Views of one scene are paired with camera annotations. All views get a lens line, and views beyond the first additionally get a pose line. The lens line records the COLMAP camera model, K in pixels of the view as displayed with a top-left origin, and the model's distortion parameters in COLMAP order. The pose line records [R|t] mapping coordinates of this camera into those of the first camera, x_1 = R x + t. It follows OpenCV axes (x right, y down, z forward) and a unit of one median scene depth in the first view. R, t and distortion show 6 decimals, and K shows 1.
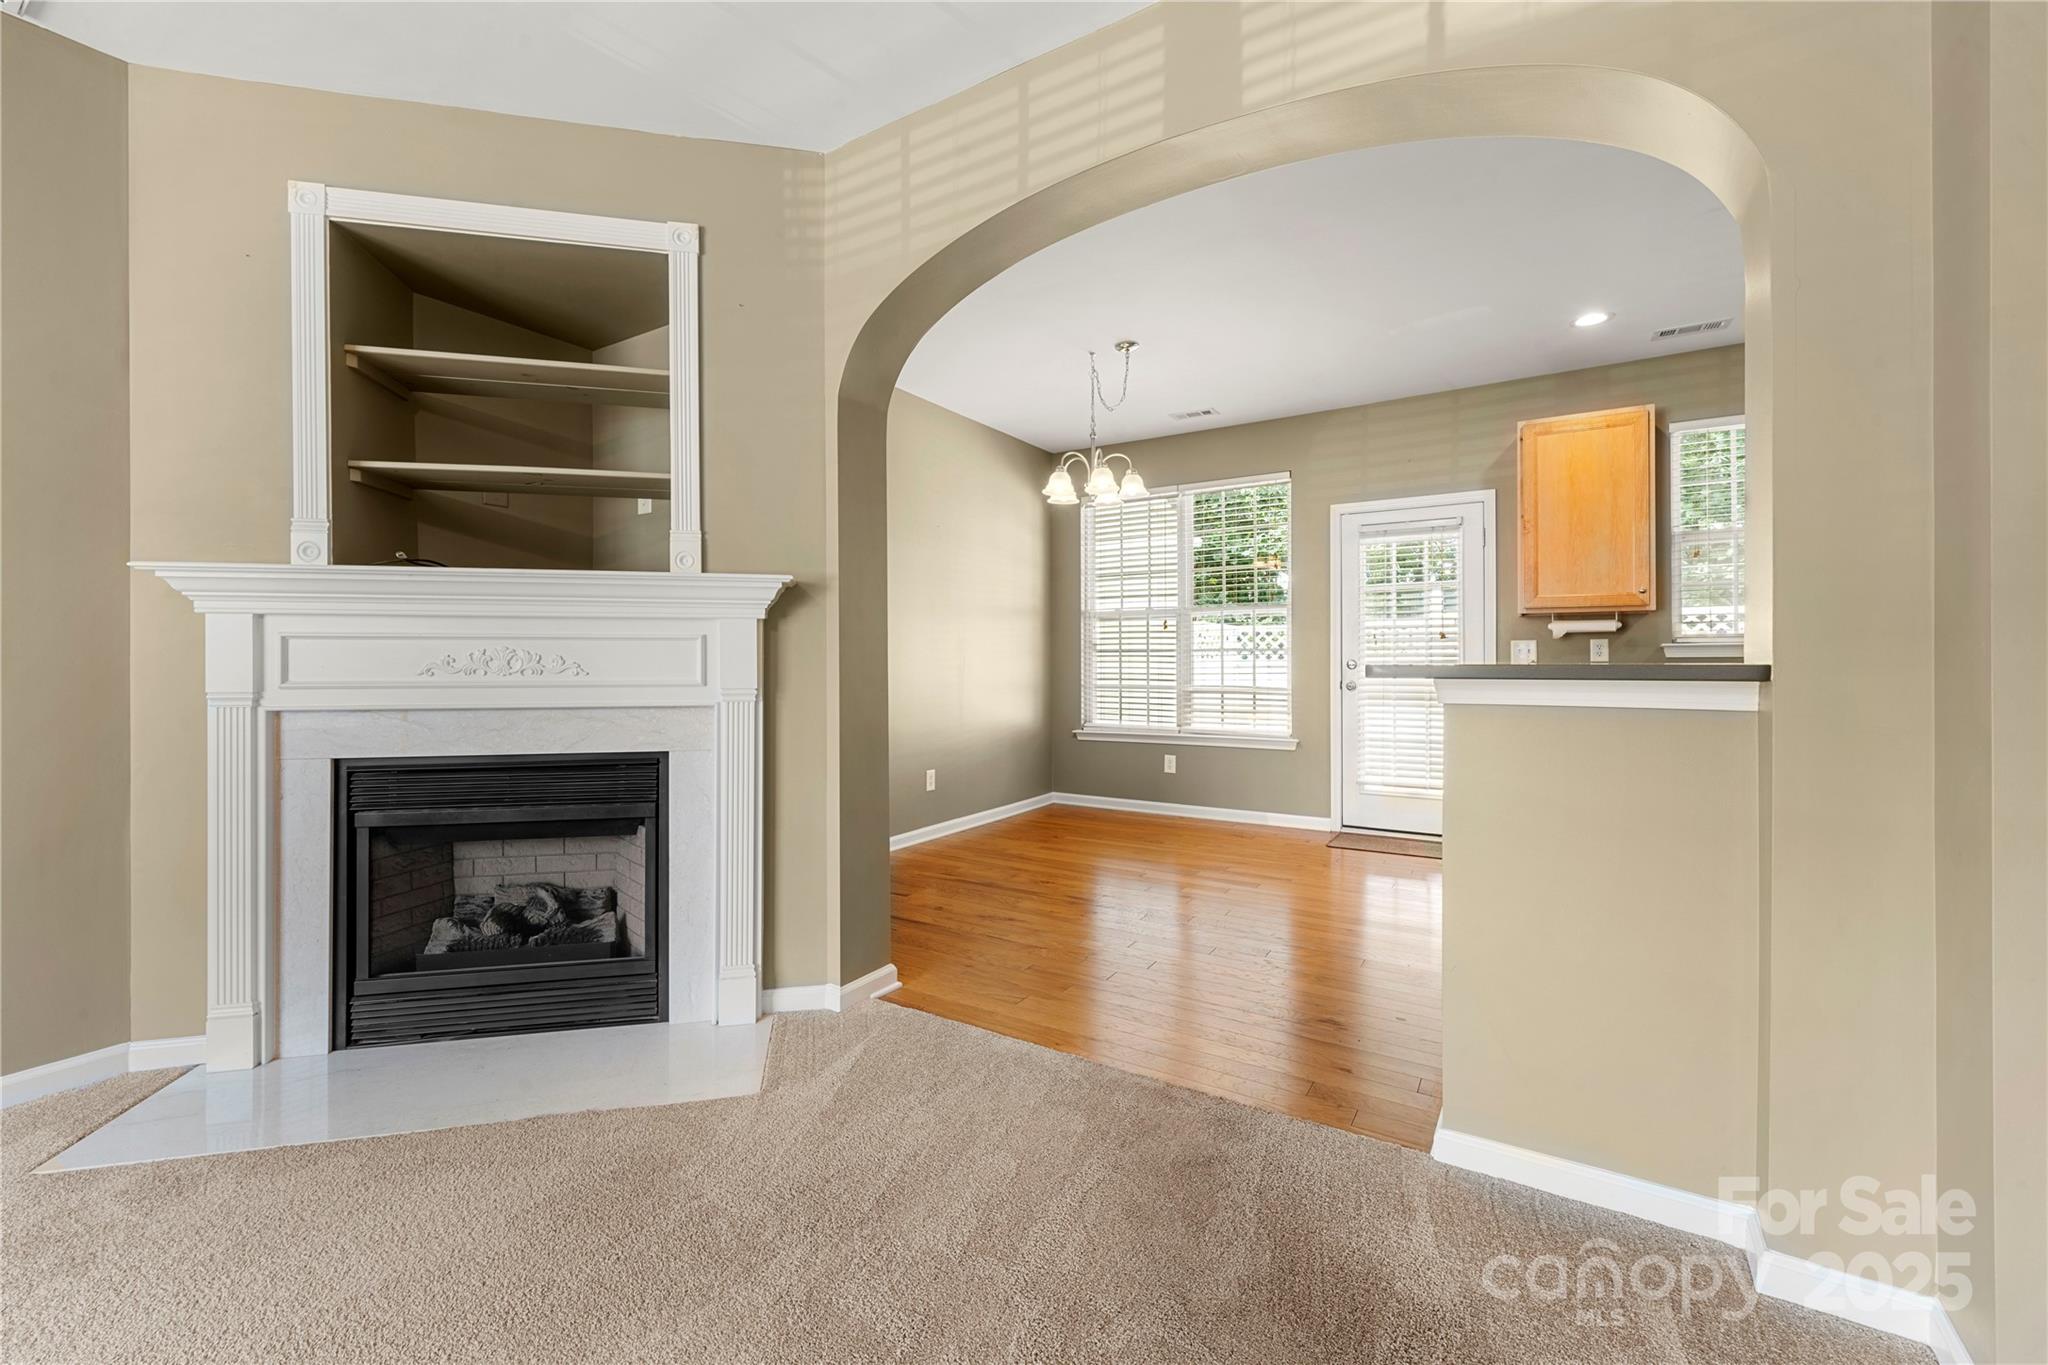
lens RADIAL K [[836.7, 0, 979.8], [0, 836.7, 660.4], [0, 0, 1]] dist [0.001579, 0.000102]
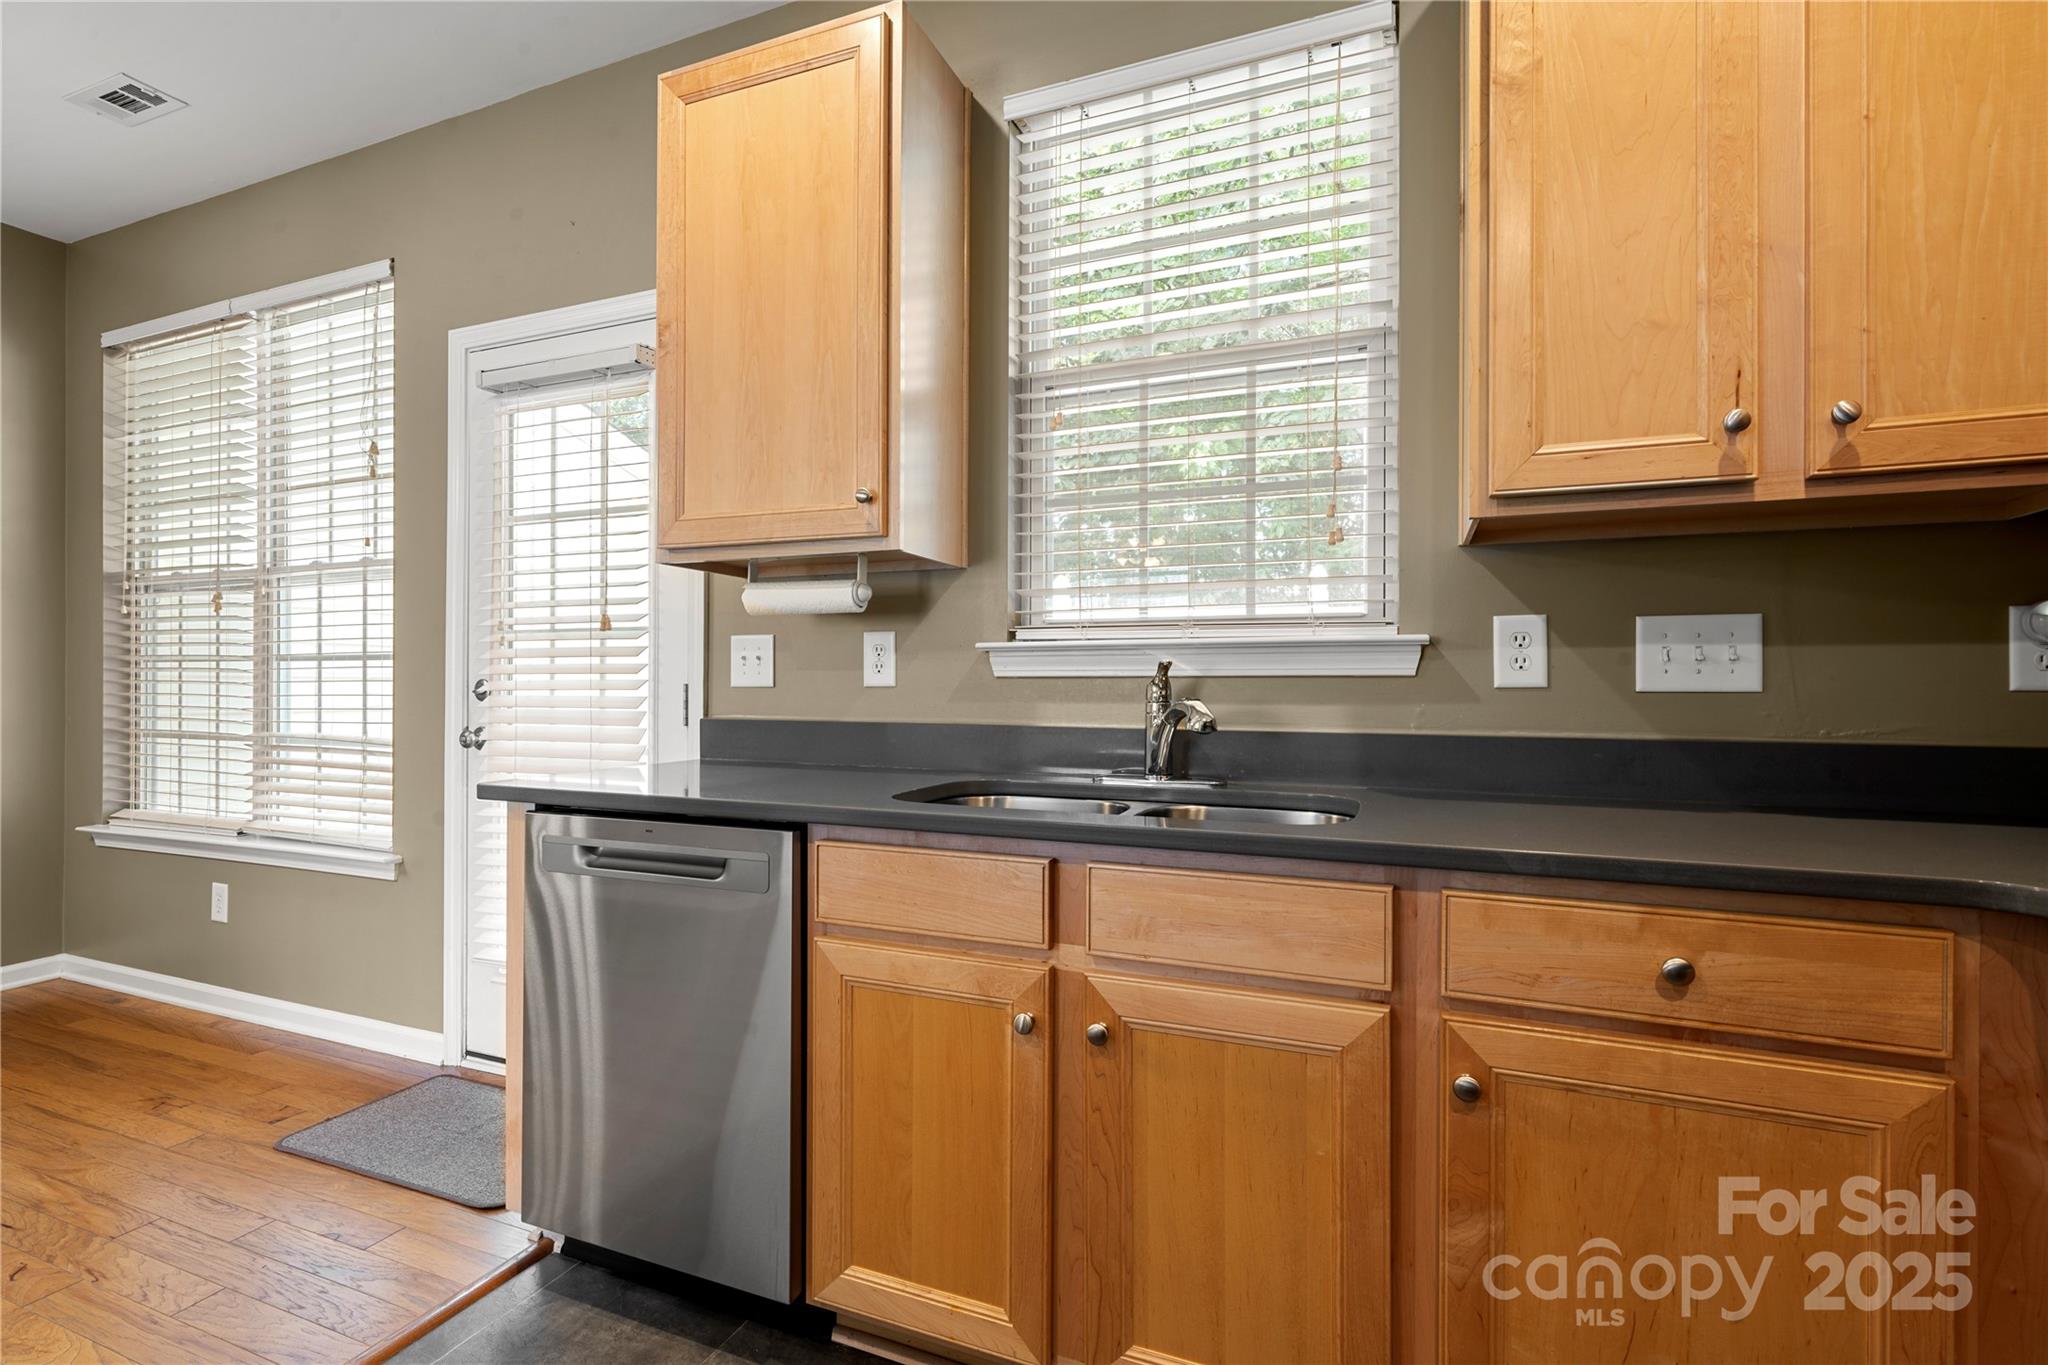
lens RADIAL K [[929.7, 0, 1024.0], [0, 929.7, 682.5], [0, 0, 1]] dist [-0.000264, -0.000104]
pose [[0.985660, 0.005310, 0.168659, 0.622380], [-0.005365, 0.999986, -0.000128, -0.000224], [-0.168657, -0.000779, 0.985675, 0.451353]]
